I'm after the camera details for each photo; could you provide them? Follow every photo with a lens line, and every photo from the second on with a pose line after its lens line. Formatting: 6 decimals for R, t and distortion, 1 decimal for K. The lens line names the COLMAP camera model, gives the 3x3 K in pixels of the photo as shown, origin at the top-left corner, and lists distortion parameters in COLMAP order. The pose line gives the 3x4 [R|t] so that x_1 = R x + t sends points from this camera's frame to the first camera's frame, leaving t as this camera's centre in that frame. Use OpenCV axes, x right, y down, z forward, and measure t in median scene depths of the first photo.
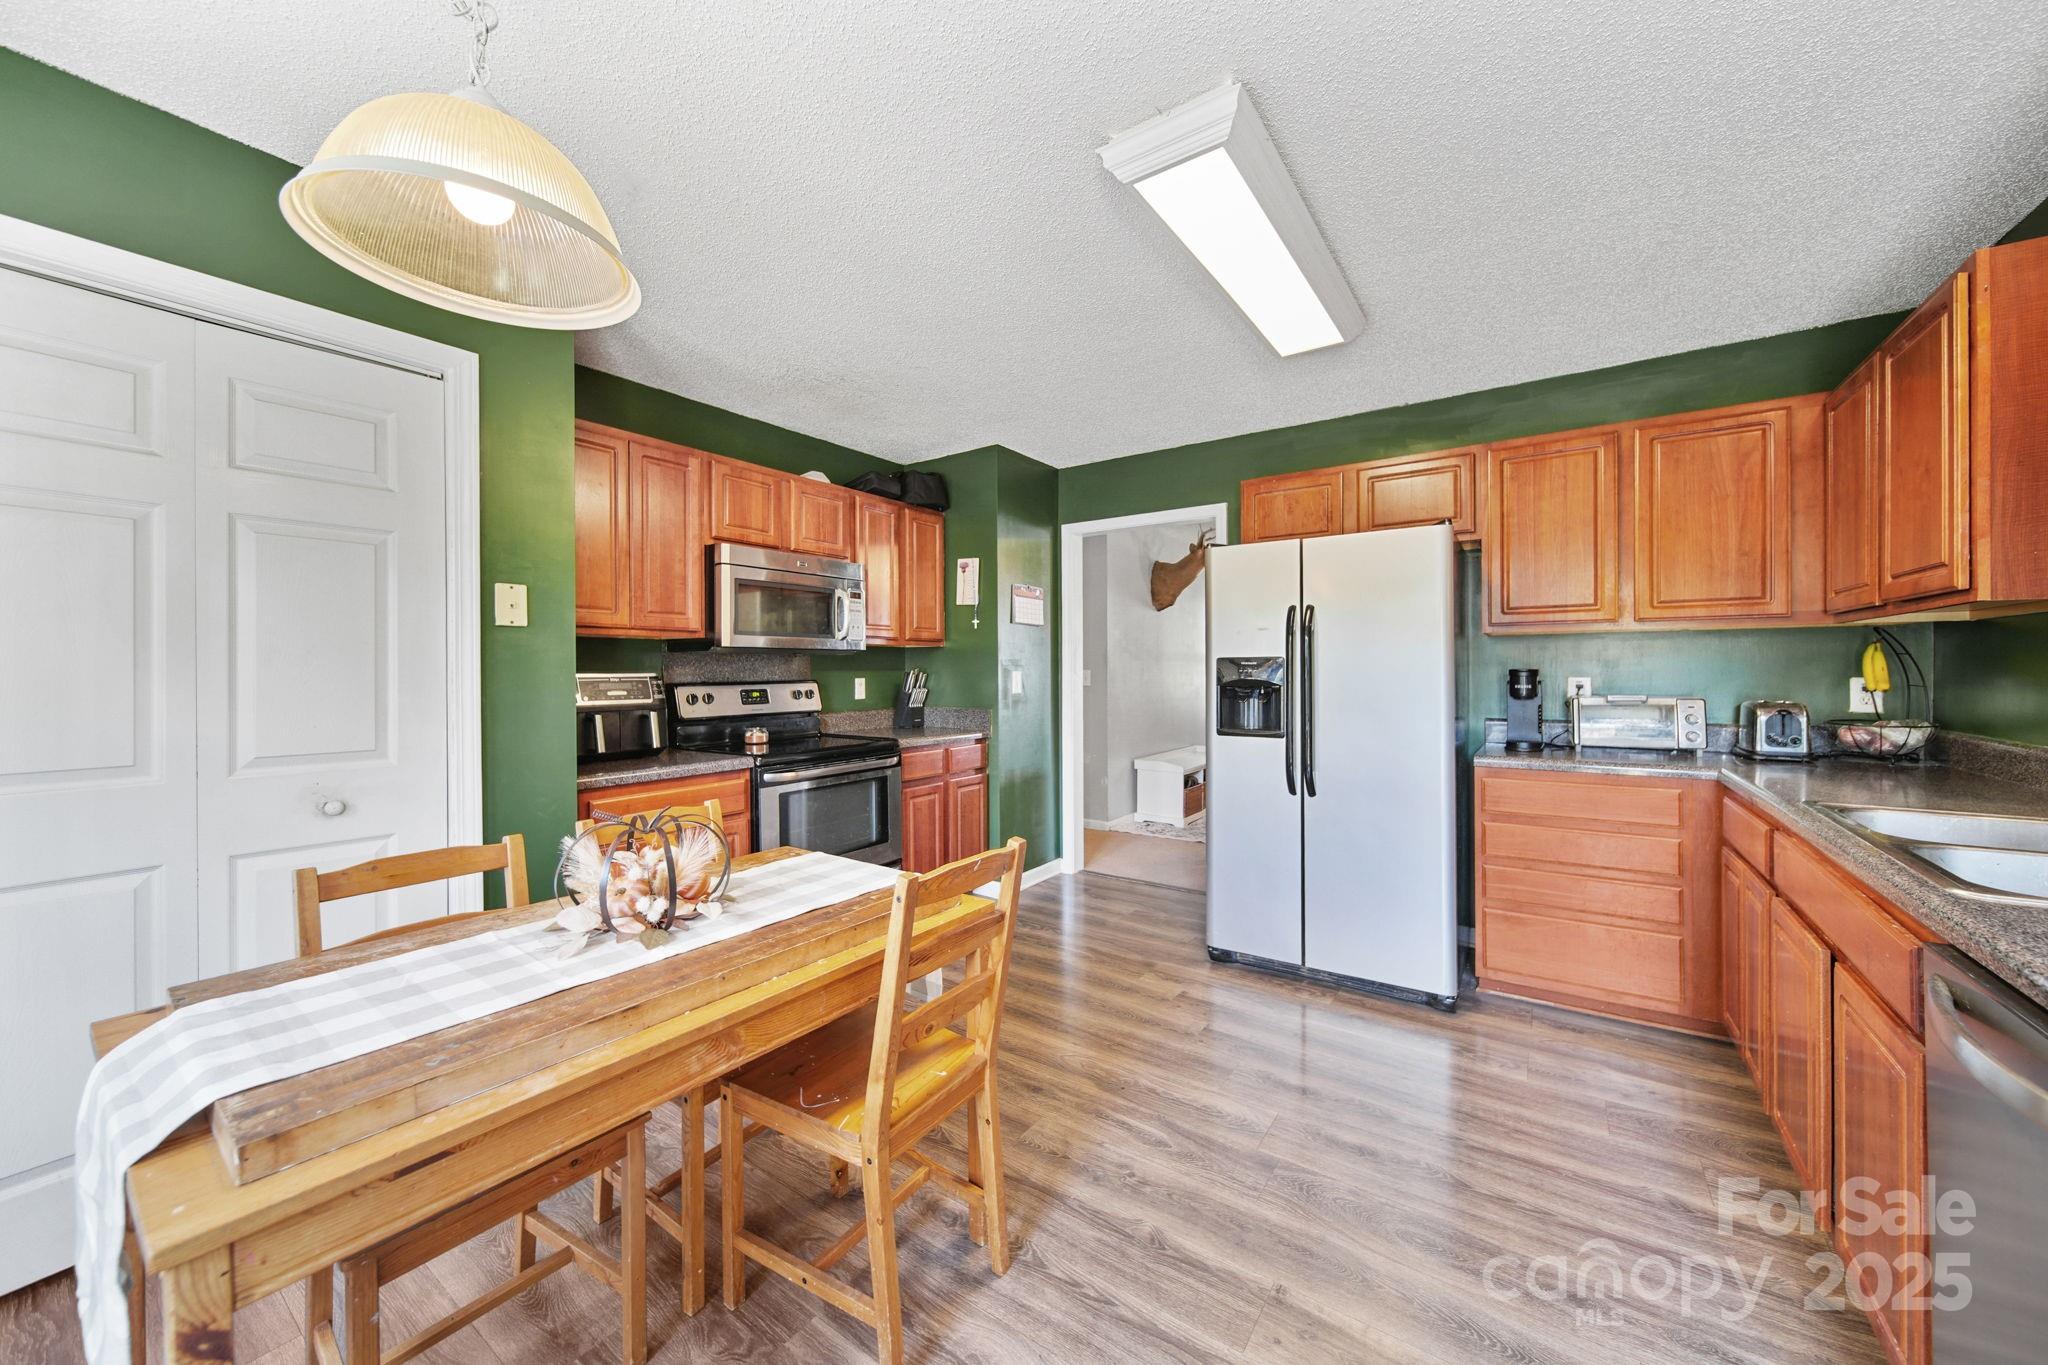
lens RADIAL K [[737.9, 0, 1027.5], [0, 737.9, 672.2], [0, 0, 1]] dist [-0.000789, -0.000089]
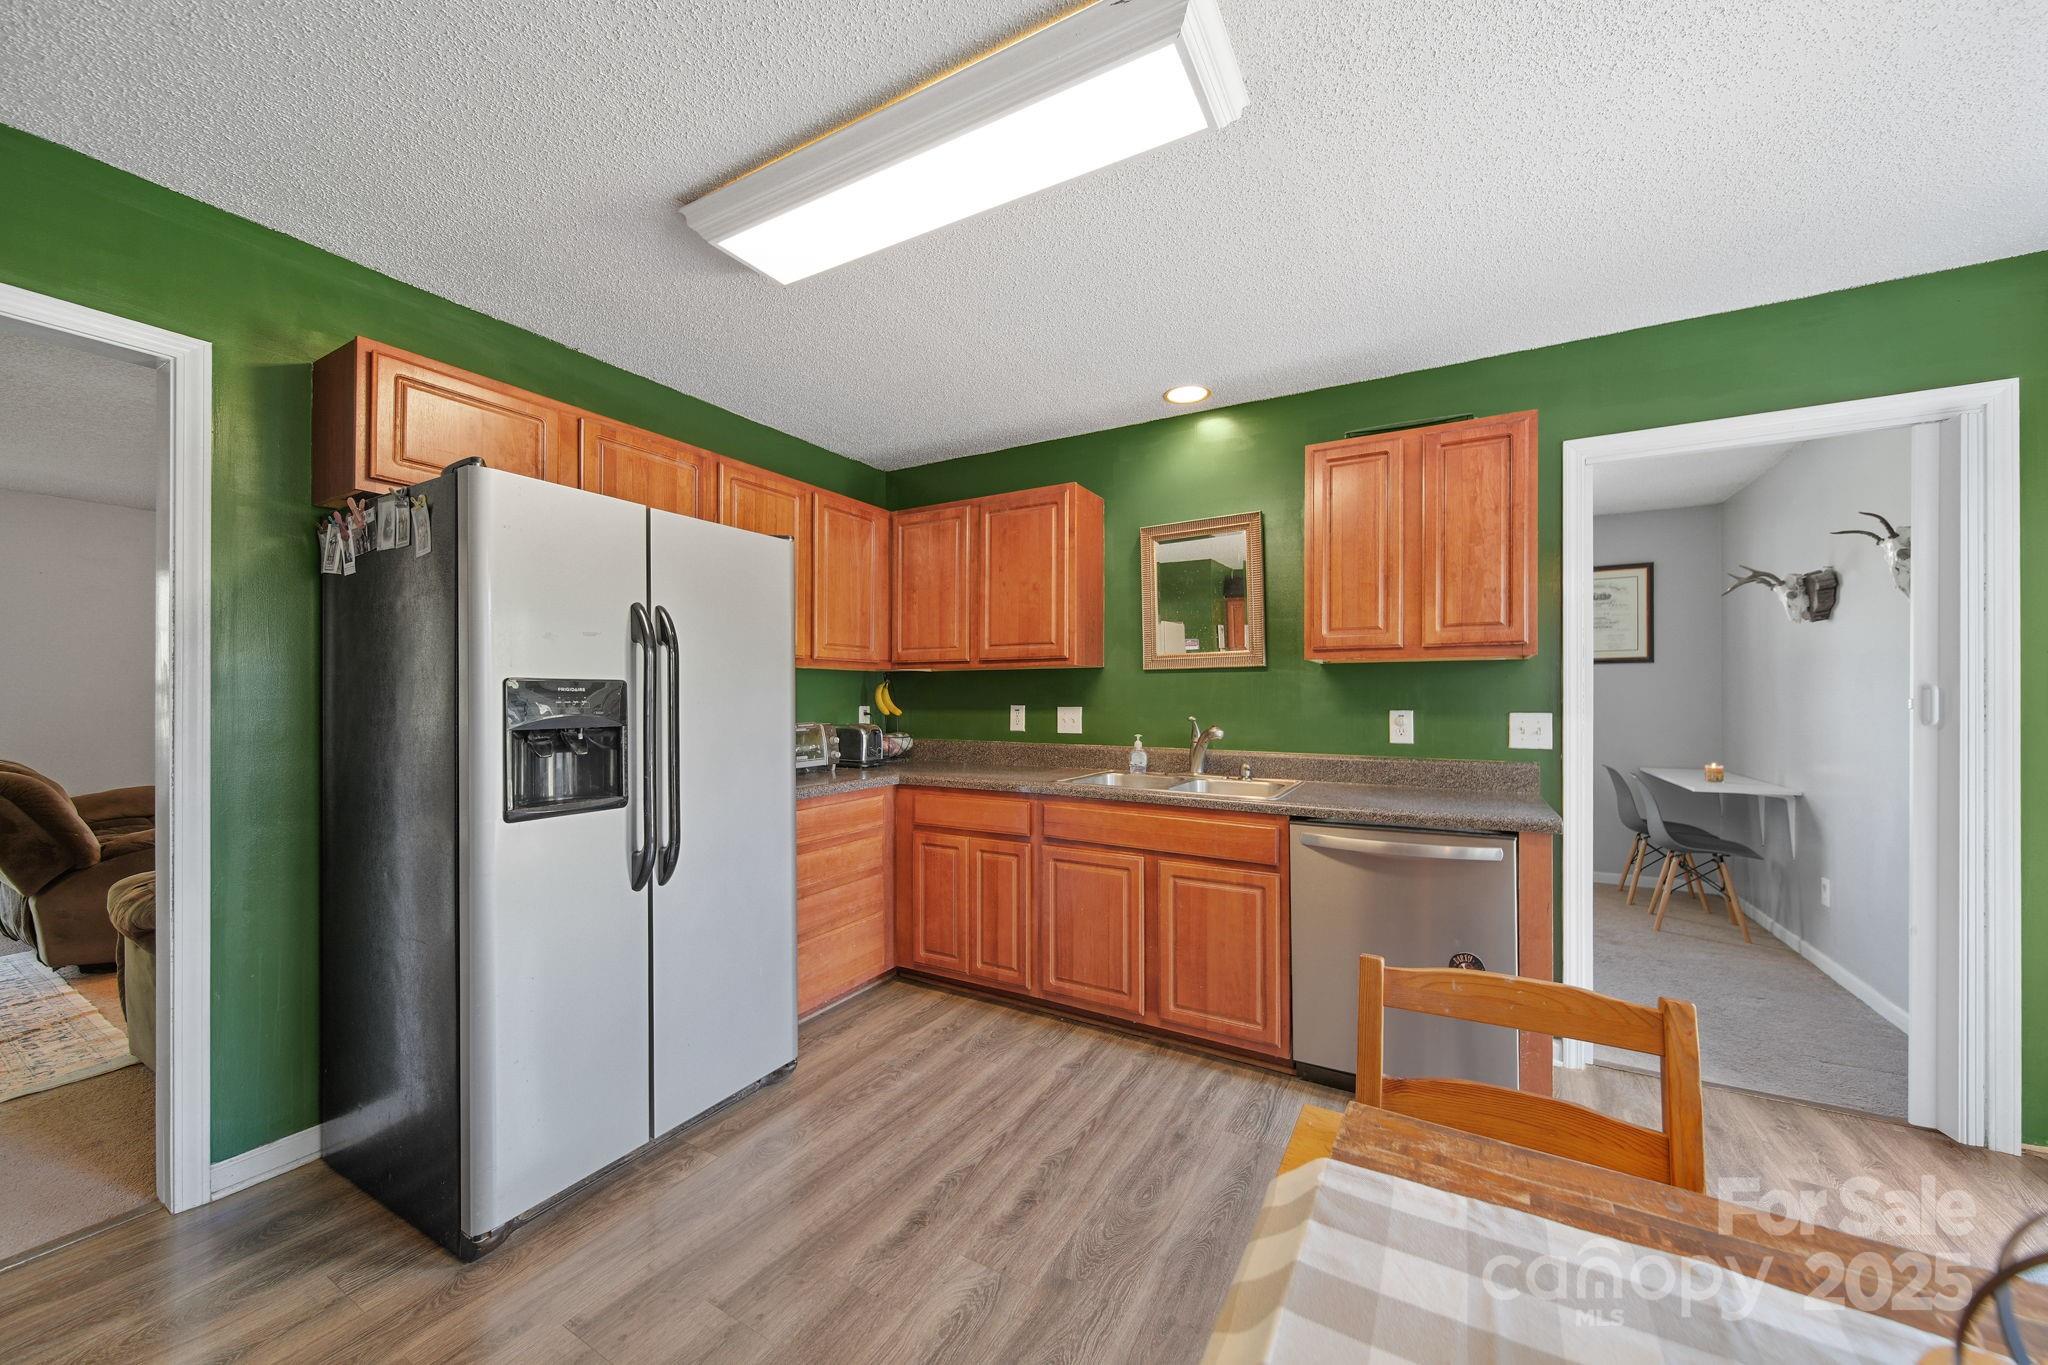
lens RADIAL K [[734.5, 0, 1049.8], [0, 734.5, 699.4], [0, 0, 1]] dist [0.001894, -0.000001]
pose [[-0.115467, 0.003163, 0.993306, -0.330409], [0.002564, 0.999993, -0.002886, -0.001282], [-0.993308, 0.002214, -0.115474, 0.707453]]
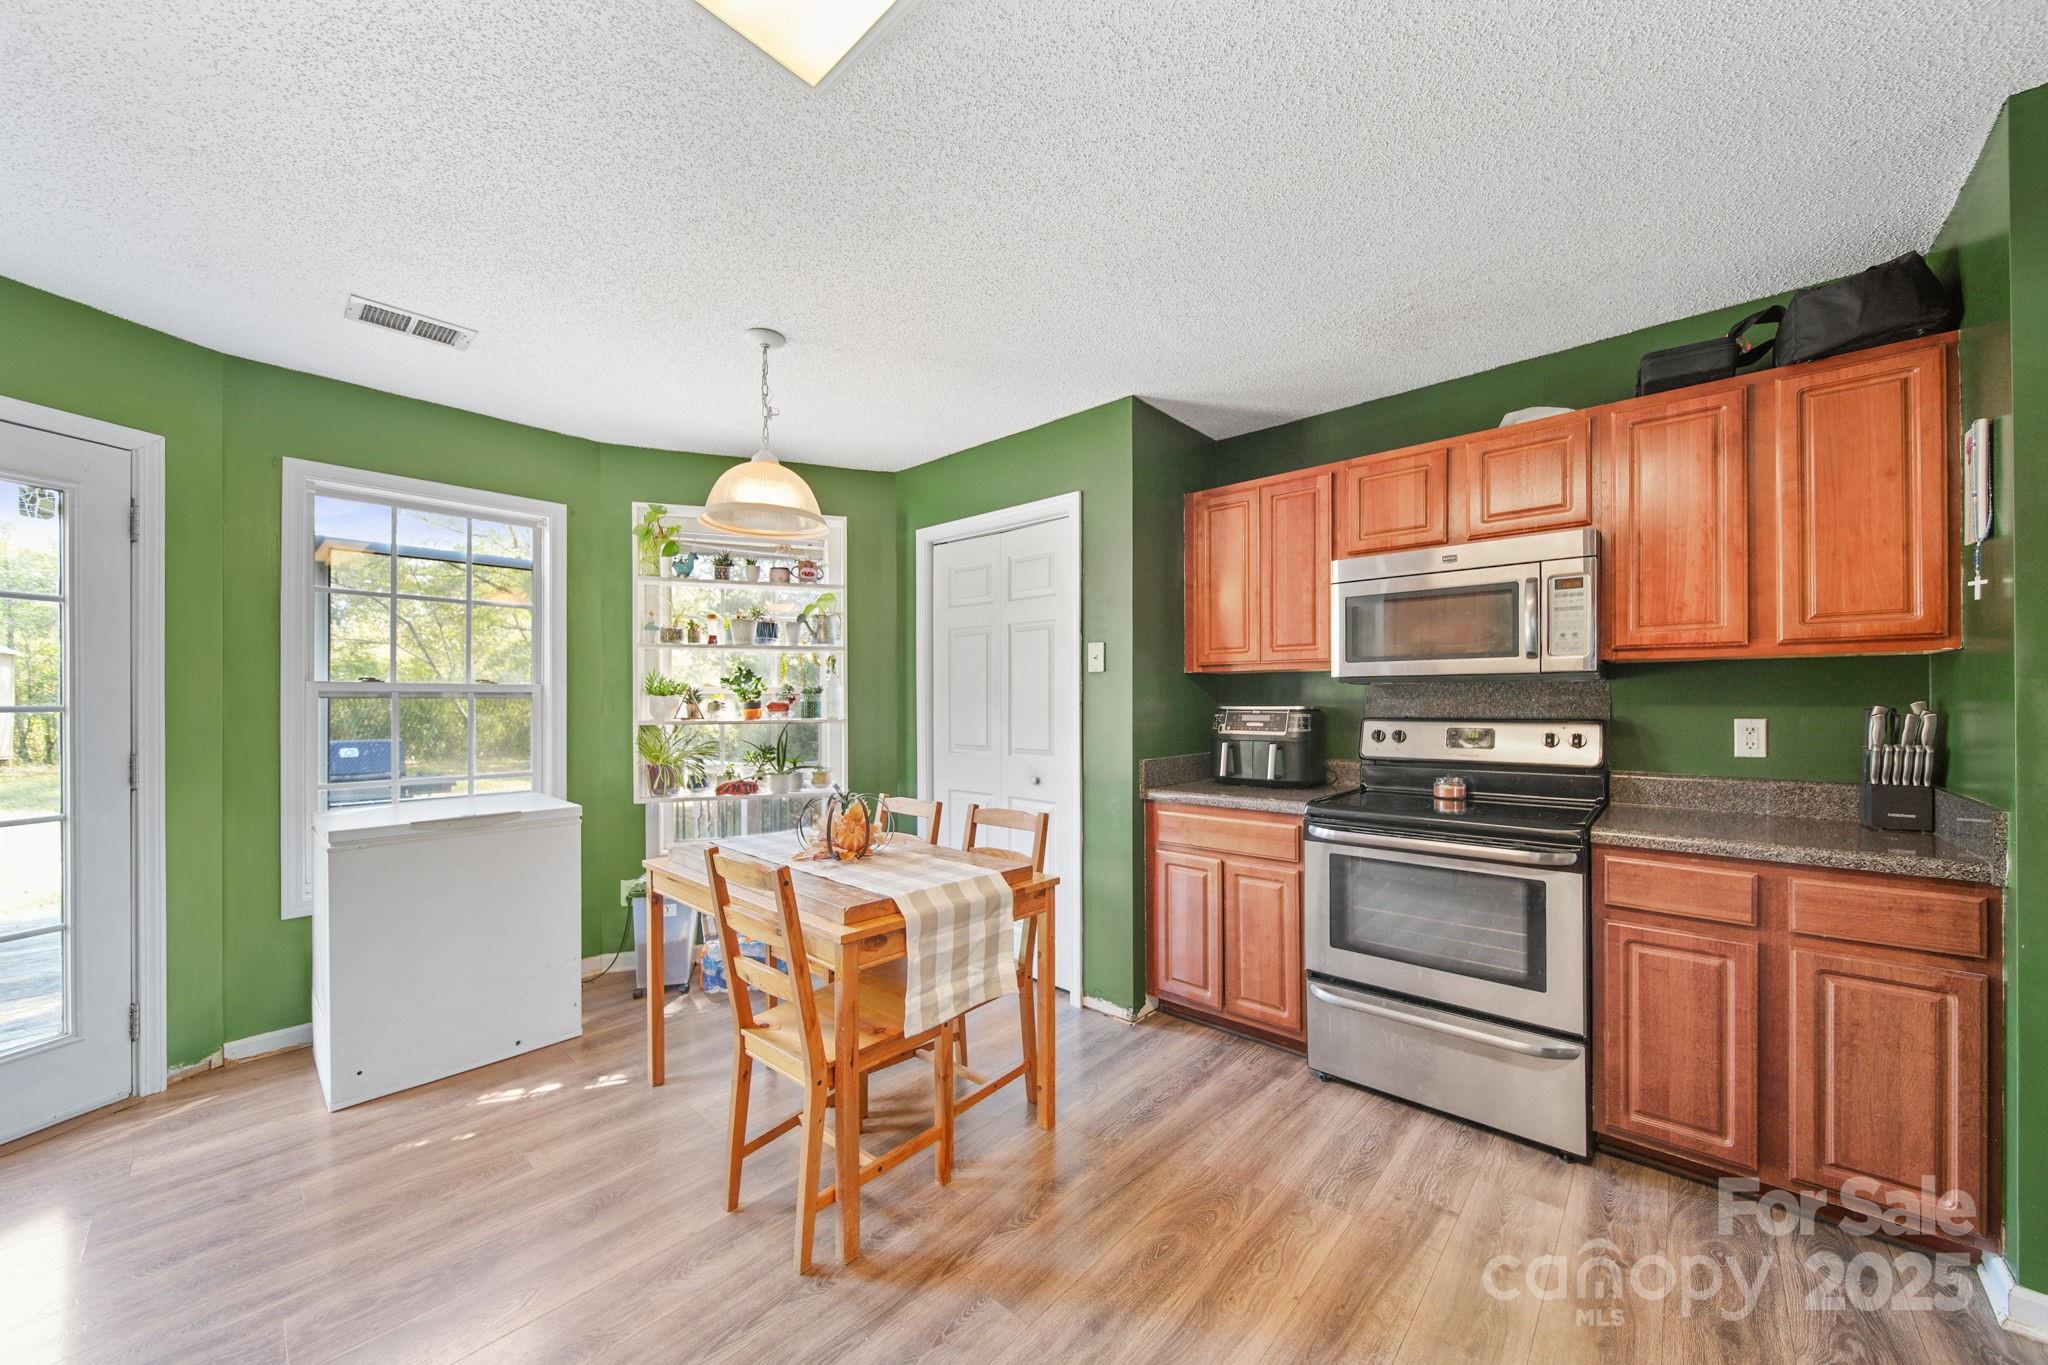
lens RADIAL K [[733.9, 0, 1026.1], [0, 733.9, 699.3], [0, 0, 1]] dist [-0.001954, -0.000342]
pose [[-0.107979, 0.000207, -0.994153, 0.525607], [-0.001098, 0.999999, 0.000327, -0.008084], [0.994153, 0.001127, -0.107979, 0.758163]]
